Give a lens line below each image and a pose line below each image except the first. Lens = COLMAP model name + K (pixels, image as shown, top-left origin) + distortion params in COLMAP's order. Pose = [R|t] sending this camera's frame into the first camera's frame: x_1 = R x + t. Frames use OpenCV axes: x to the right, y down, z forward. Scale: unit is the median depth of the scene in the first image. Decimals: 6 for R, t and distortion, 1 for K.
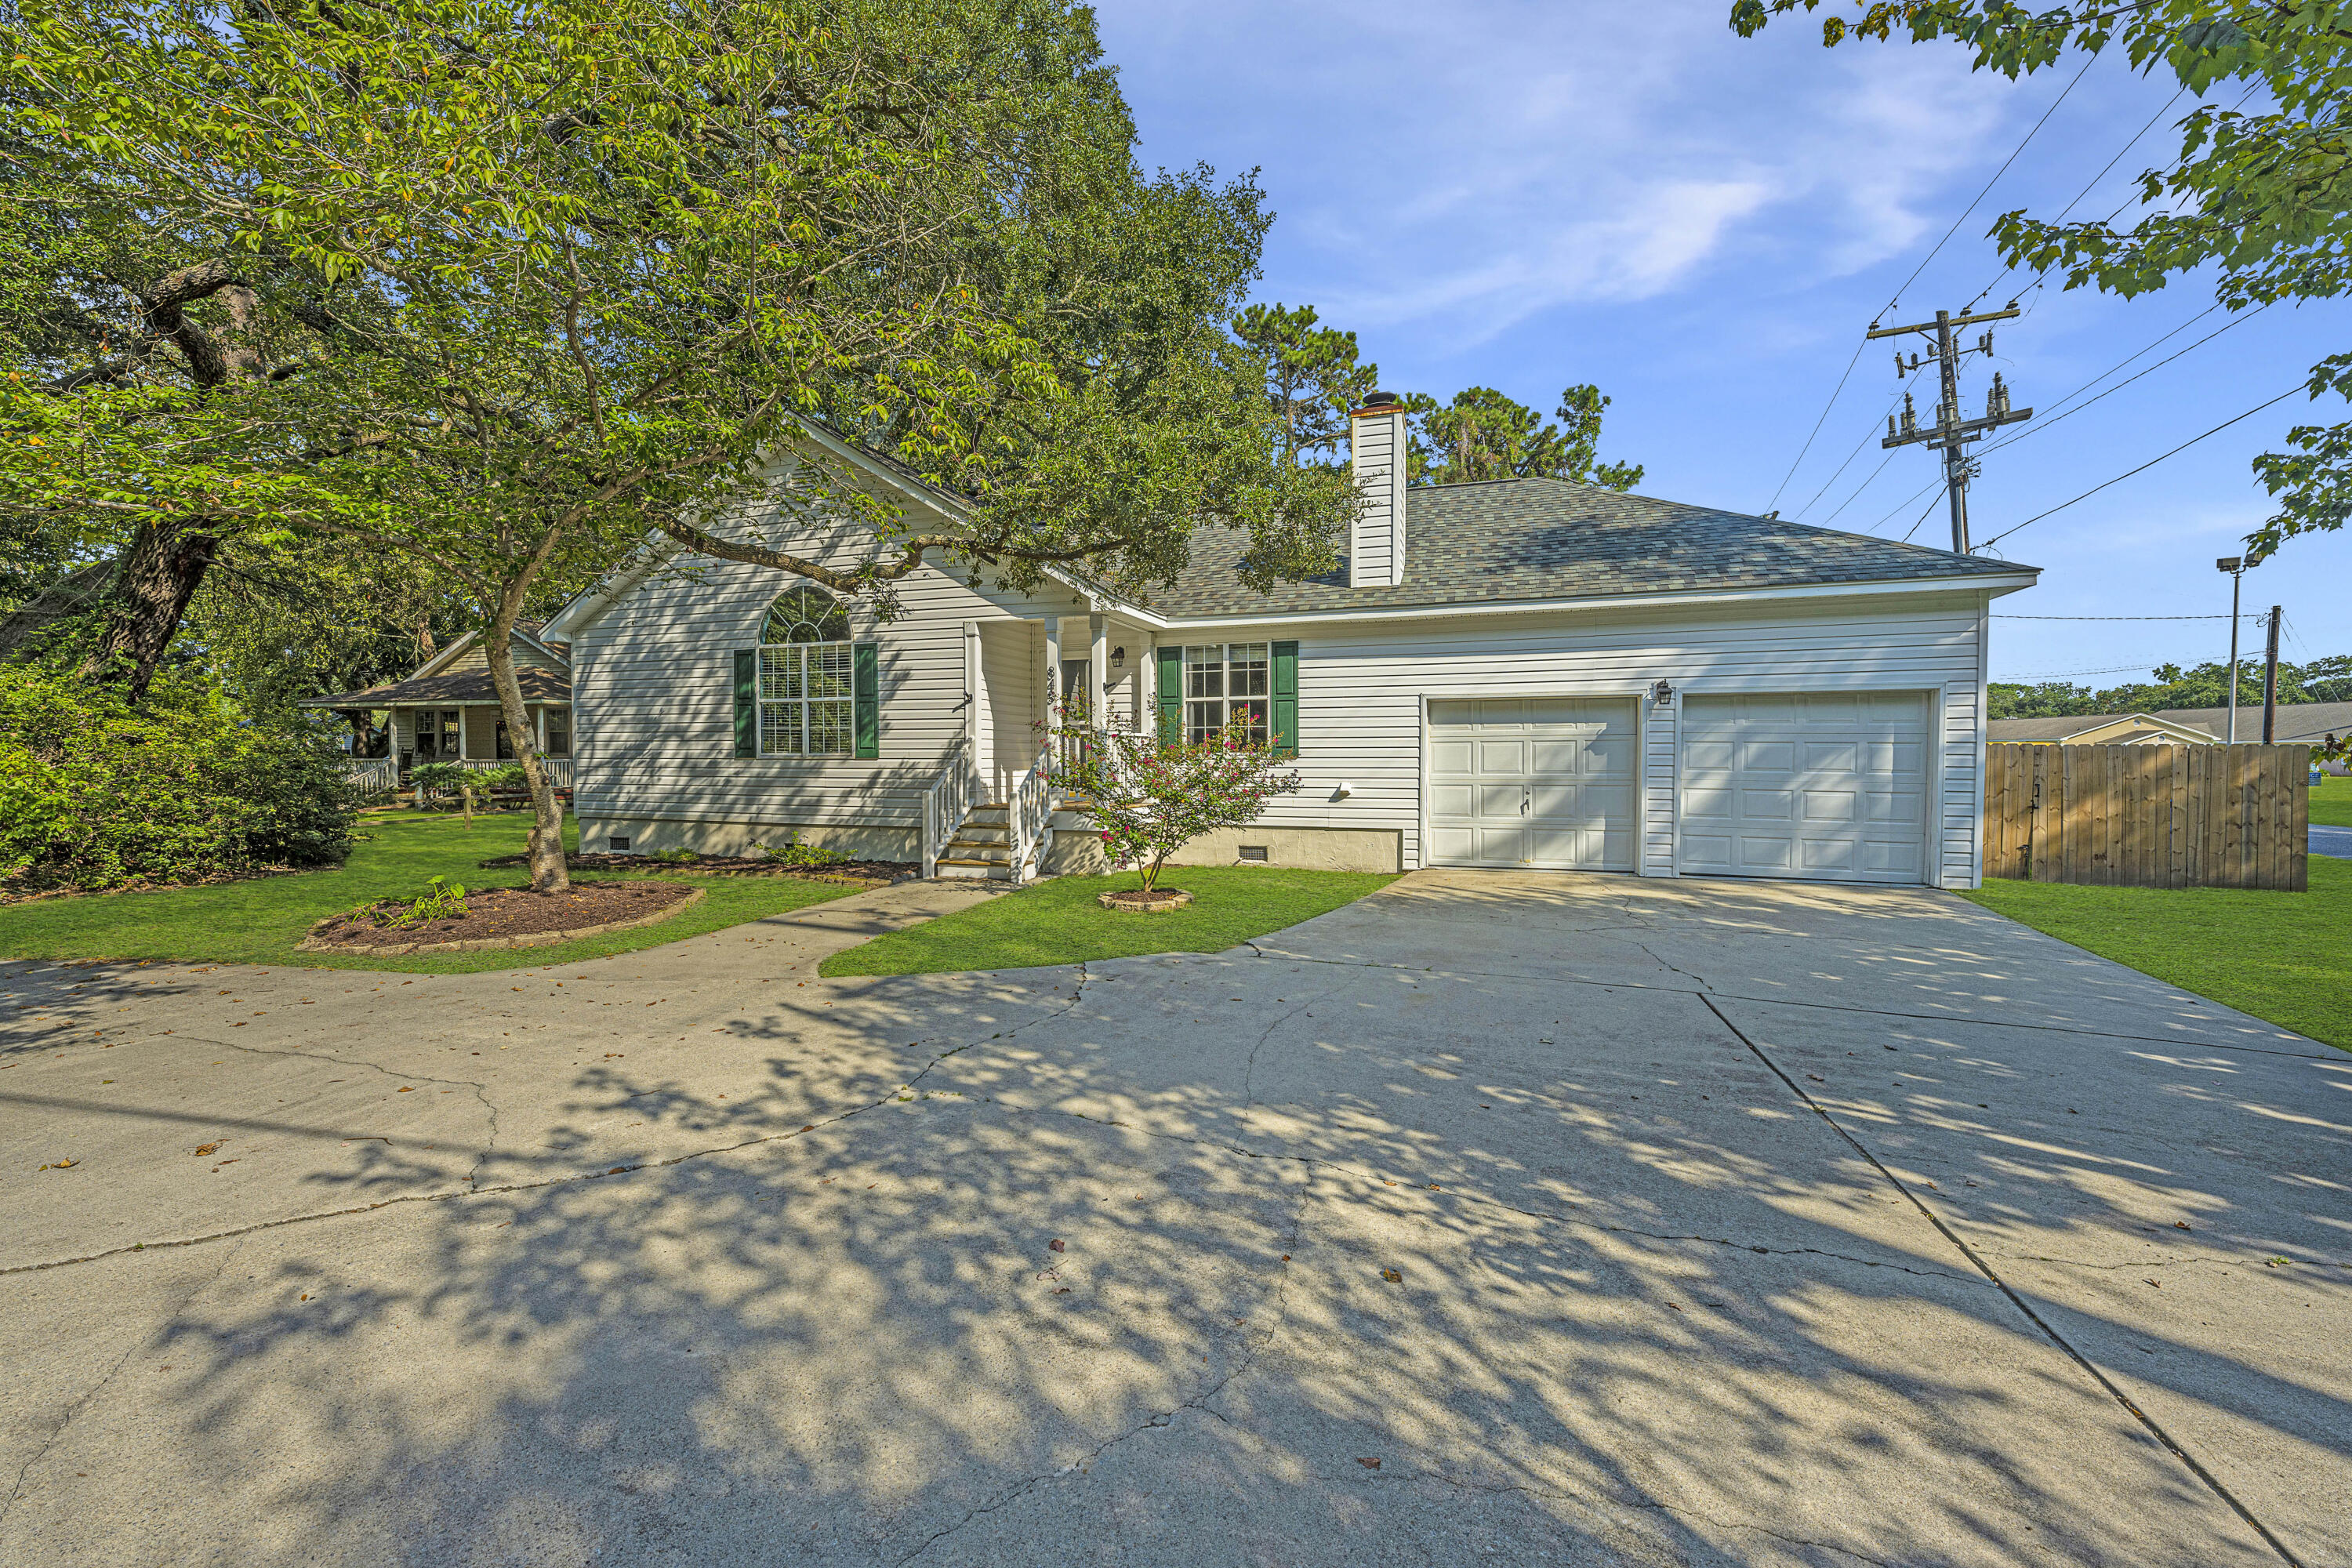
lens RADIAL K [[933.9, 0, 1177.0], [0, 933.9, 772.3], [0, 0, 1]] dist [-0.000970, 0.000063]
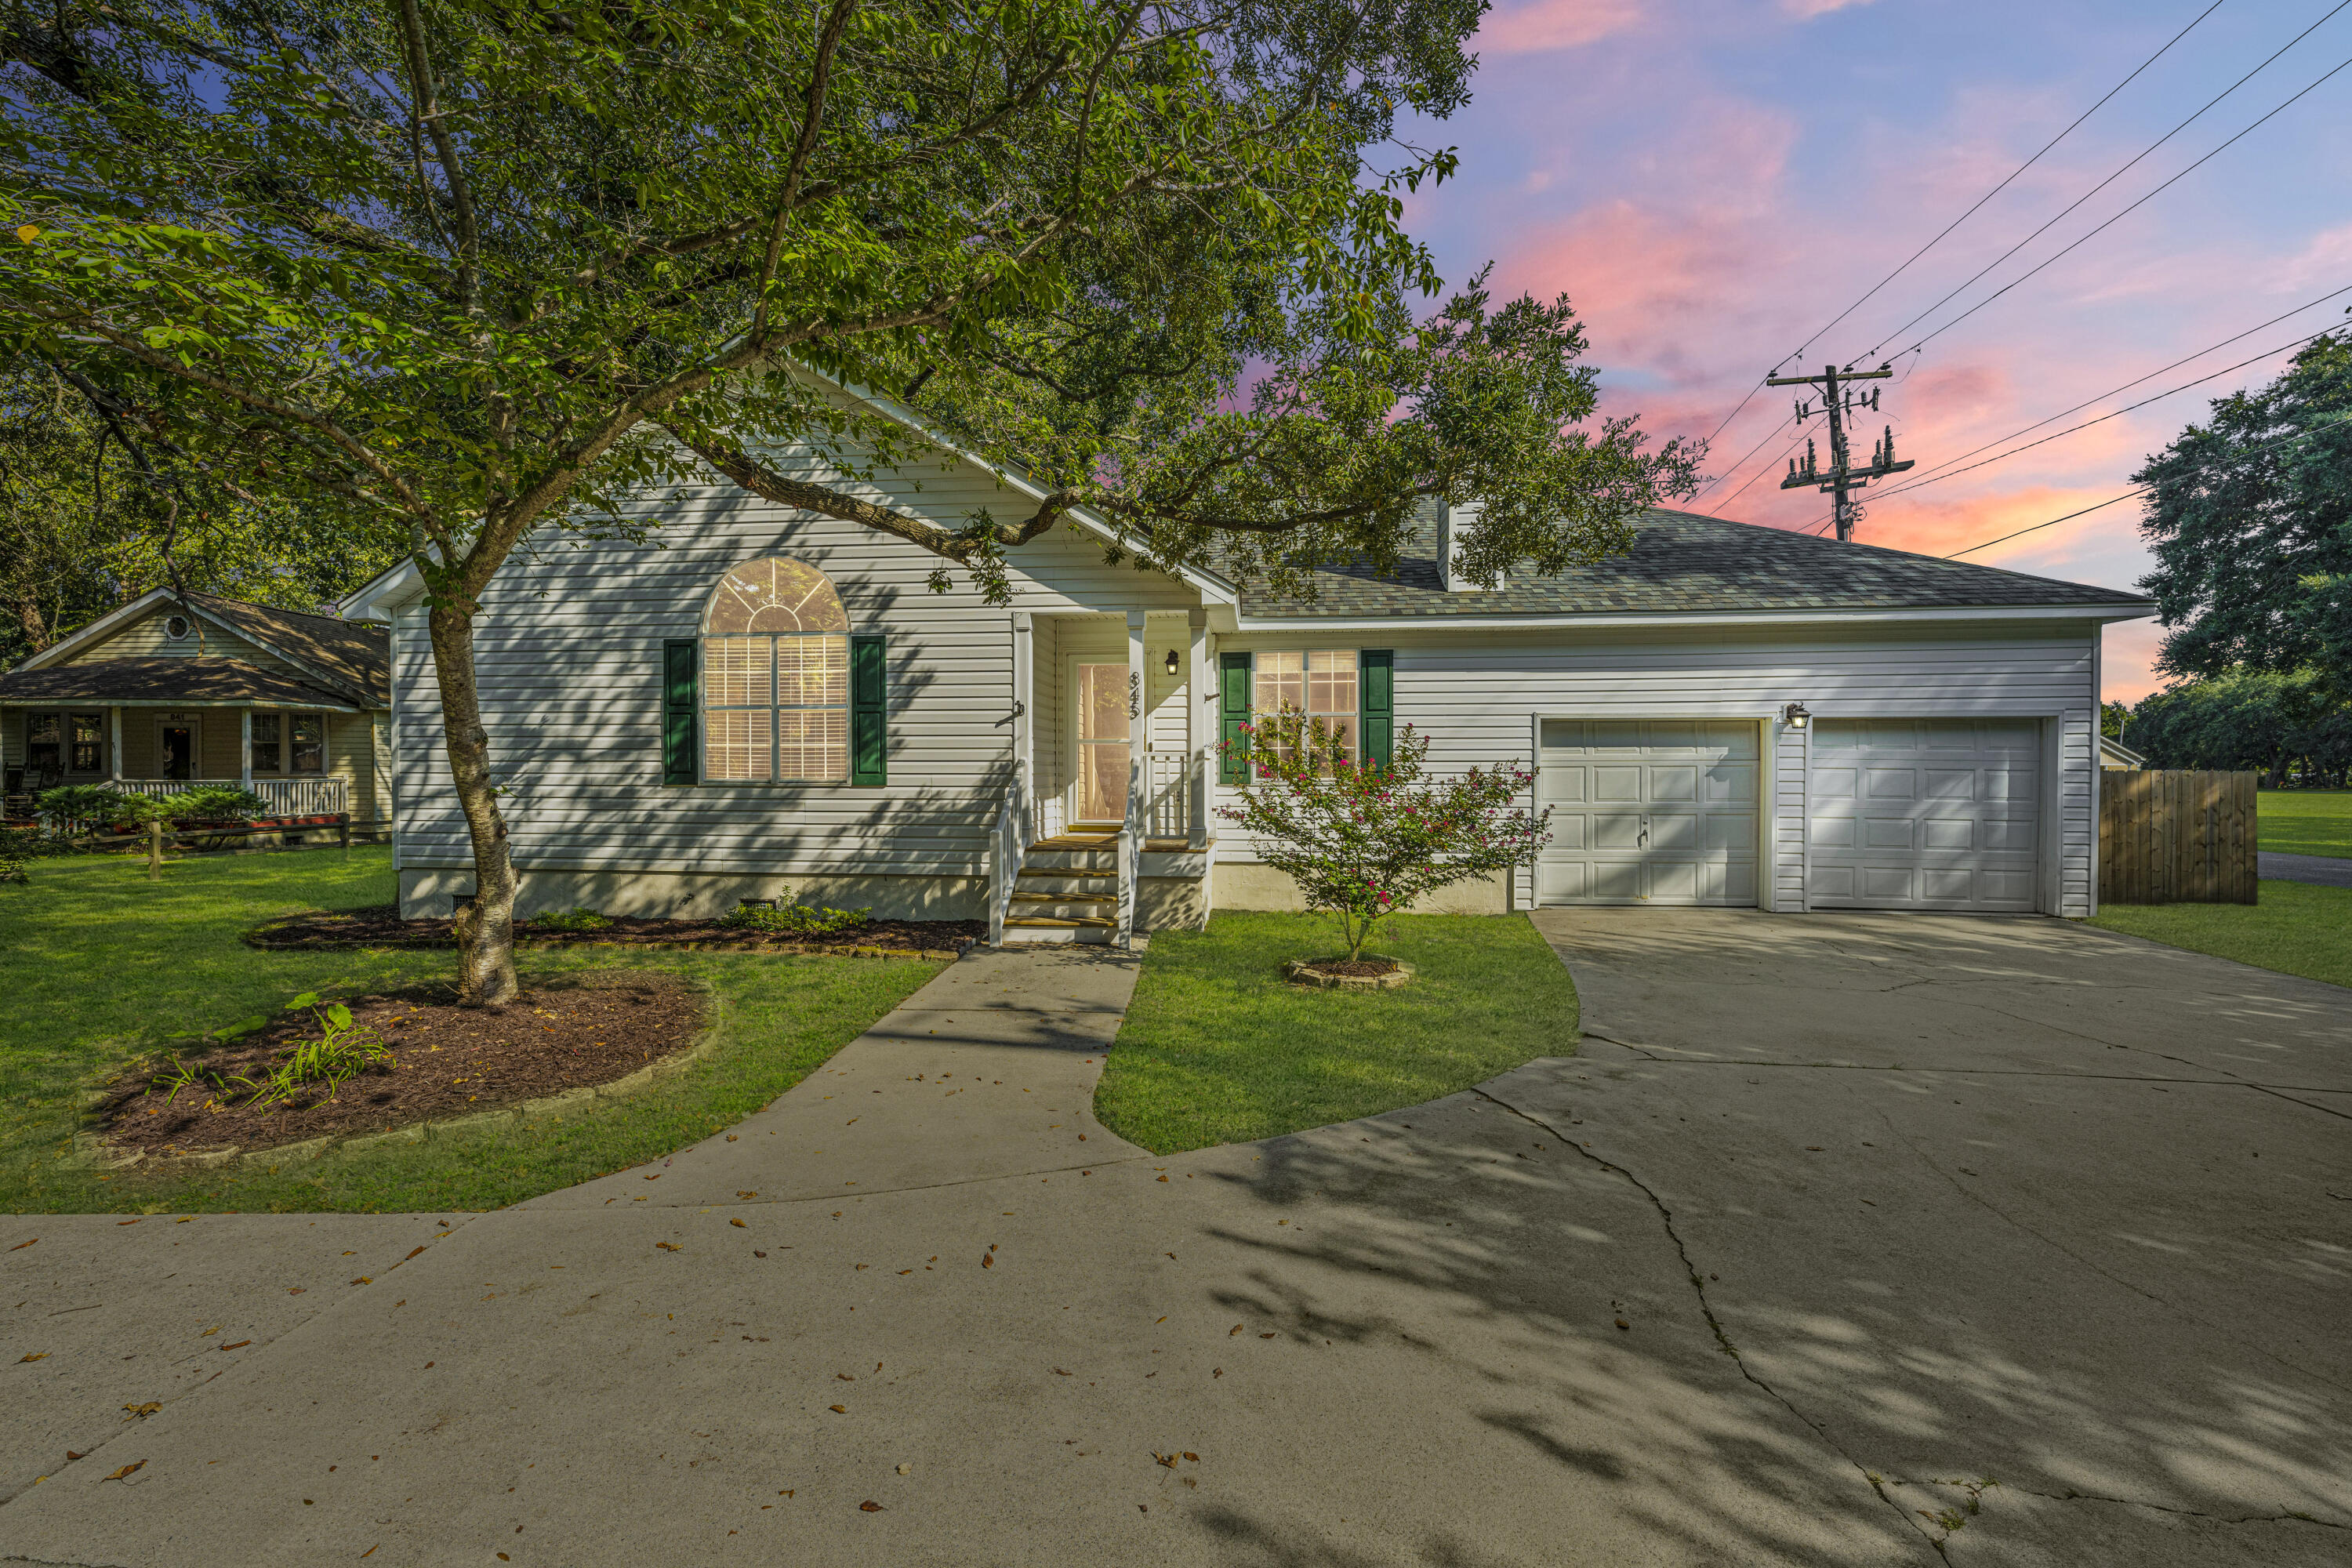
lens RADIAL K [[929.5, 0, 1168.4], [0, 929.5, 777.8], [0, 0, 1]] dist [0.000000, 0.000062]
pose [[0.973194, -0.000419, 0.229984, -0.267765], [0.002511, 0.999958, -0.008801, -0.013919], [-0.229971, 0.009143, 0.973155, 0.201749]]
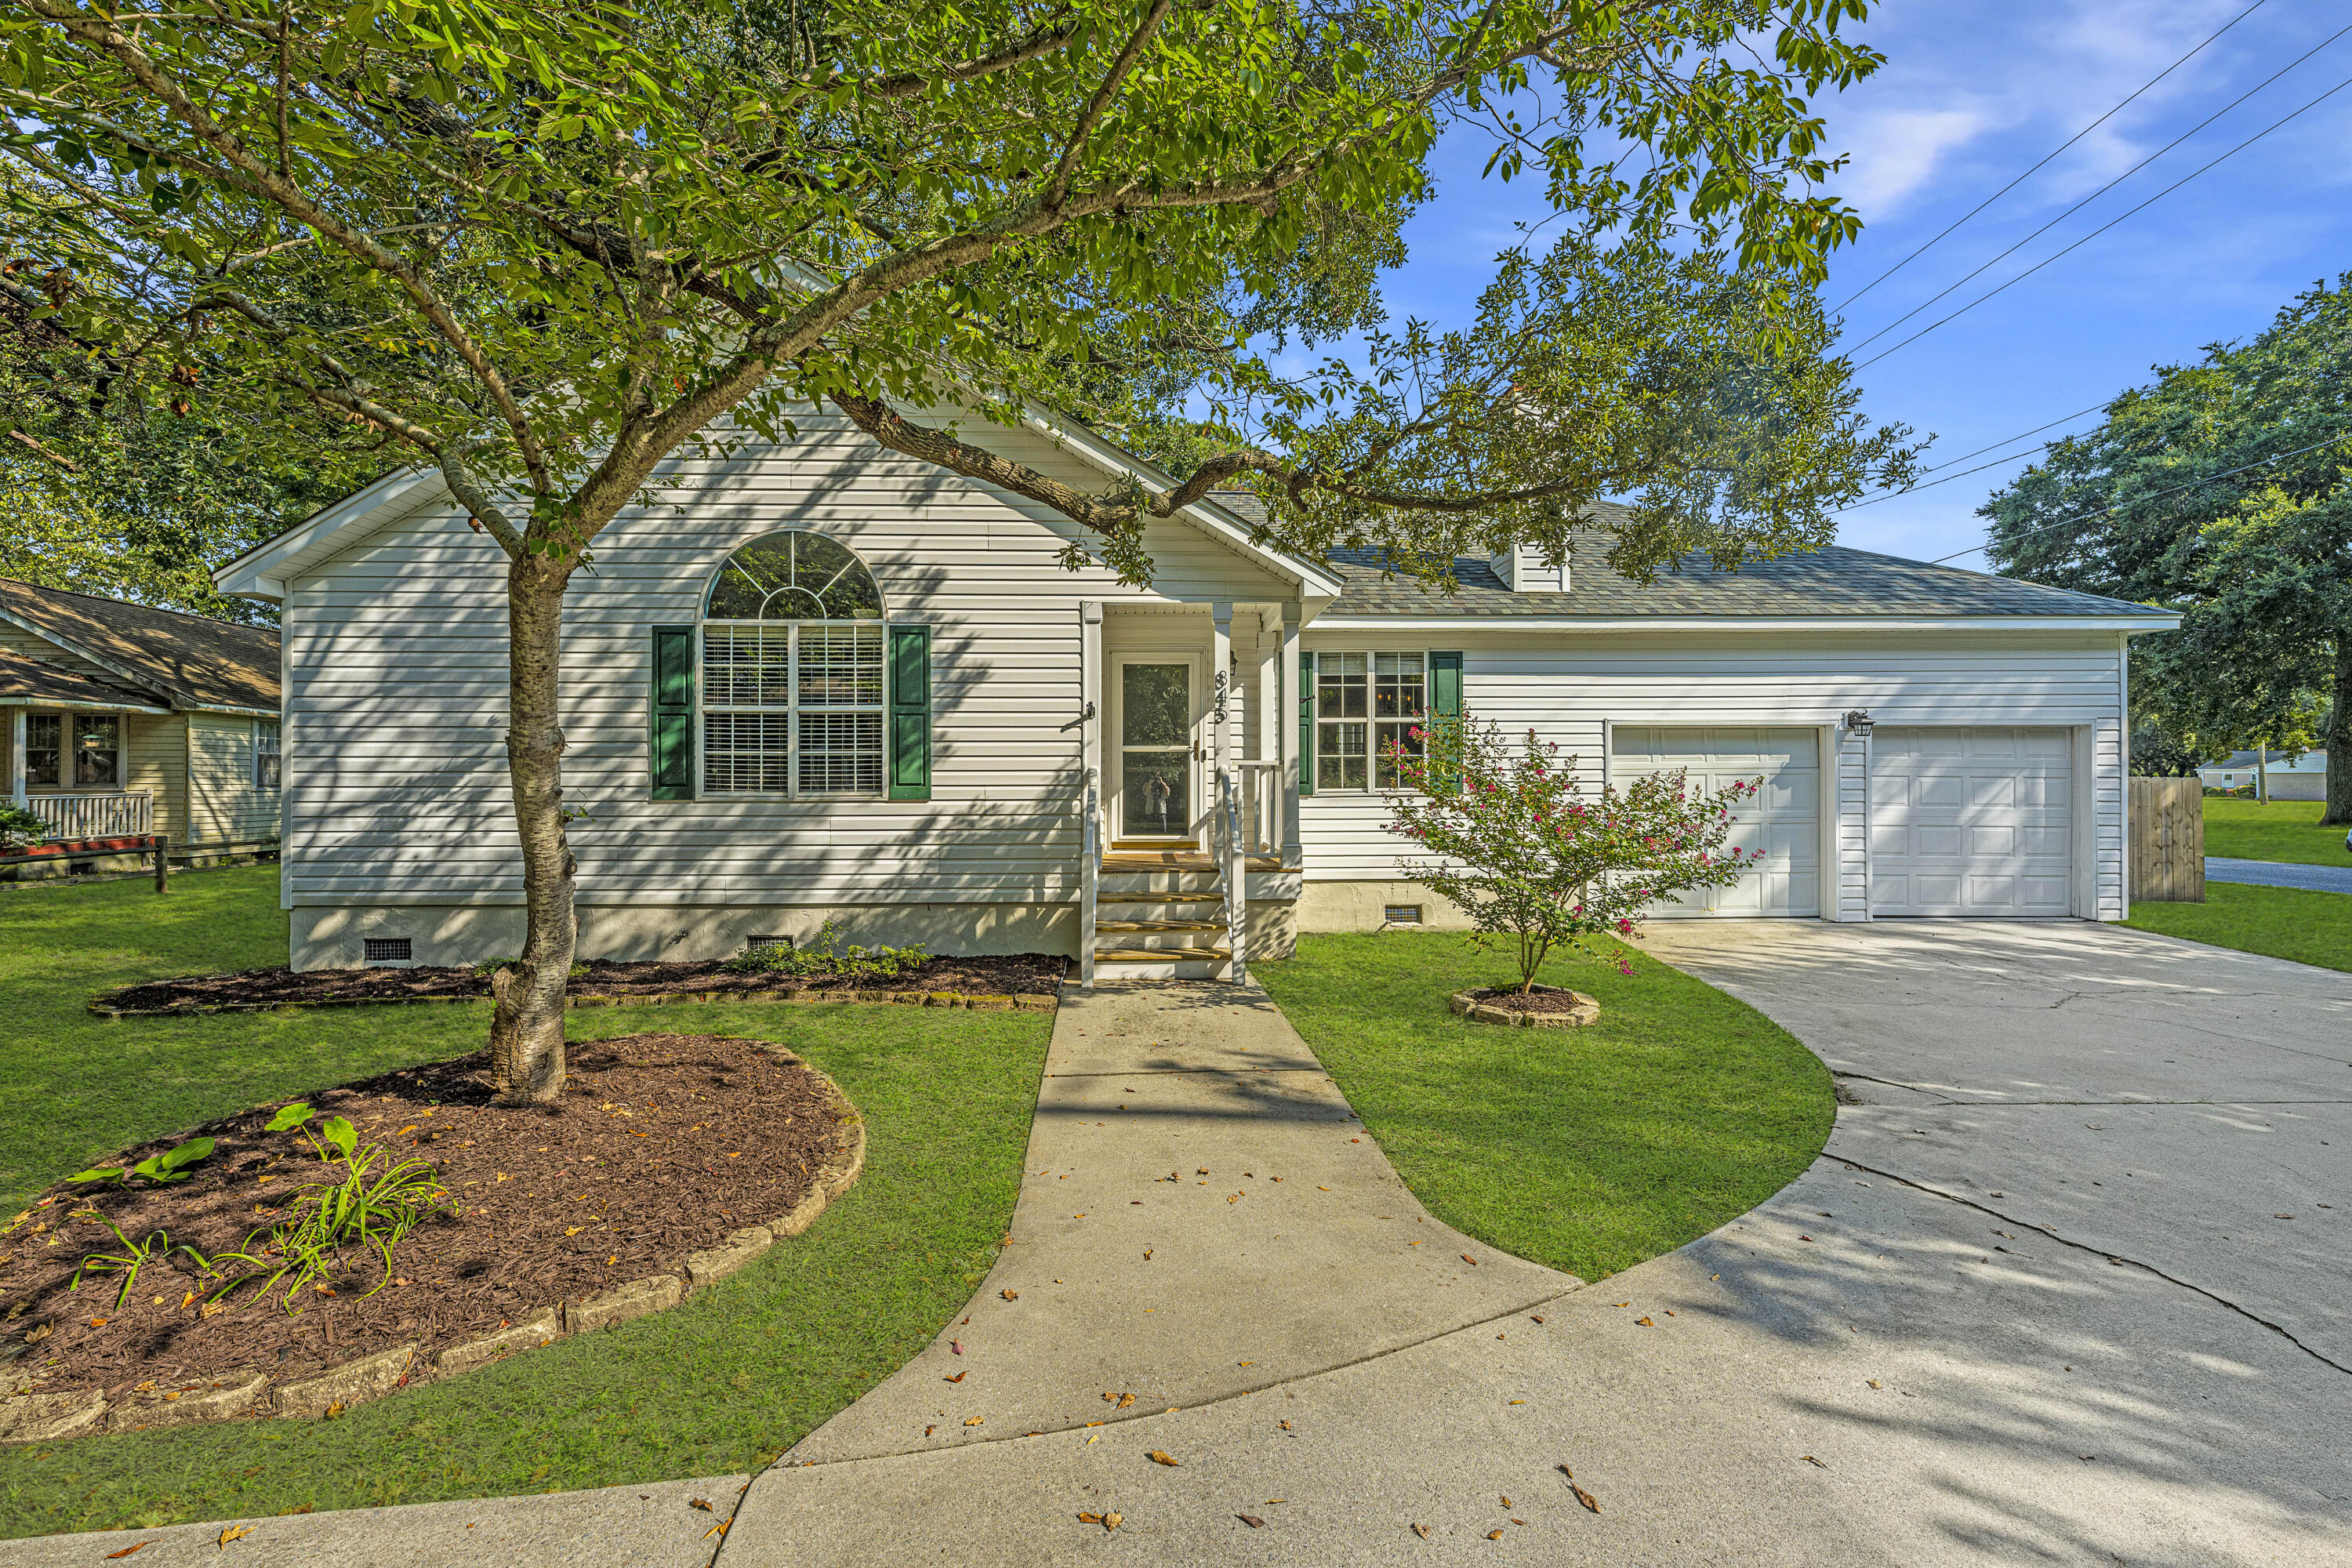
lens RADIAL K [[933.9, 0, 1177.0], [0, 933.9, 772.3], [0, 0, 1]] dist [-0.000970, 0.000063]
pose [[0.934771, 0.000565, 0.355251, -0.388435], [0.008011, 0.999711, -0.022669, -0.017509], [-0.355161, 0.024036, 0.934496, 0.318107]]
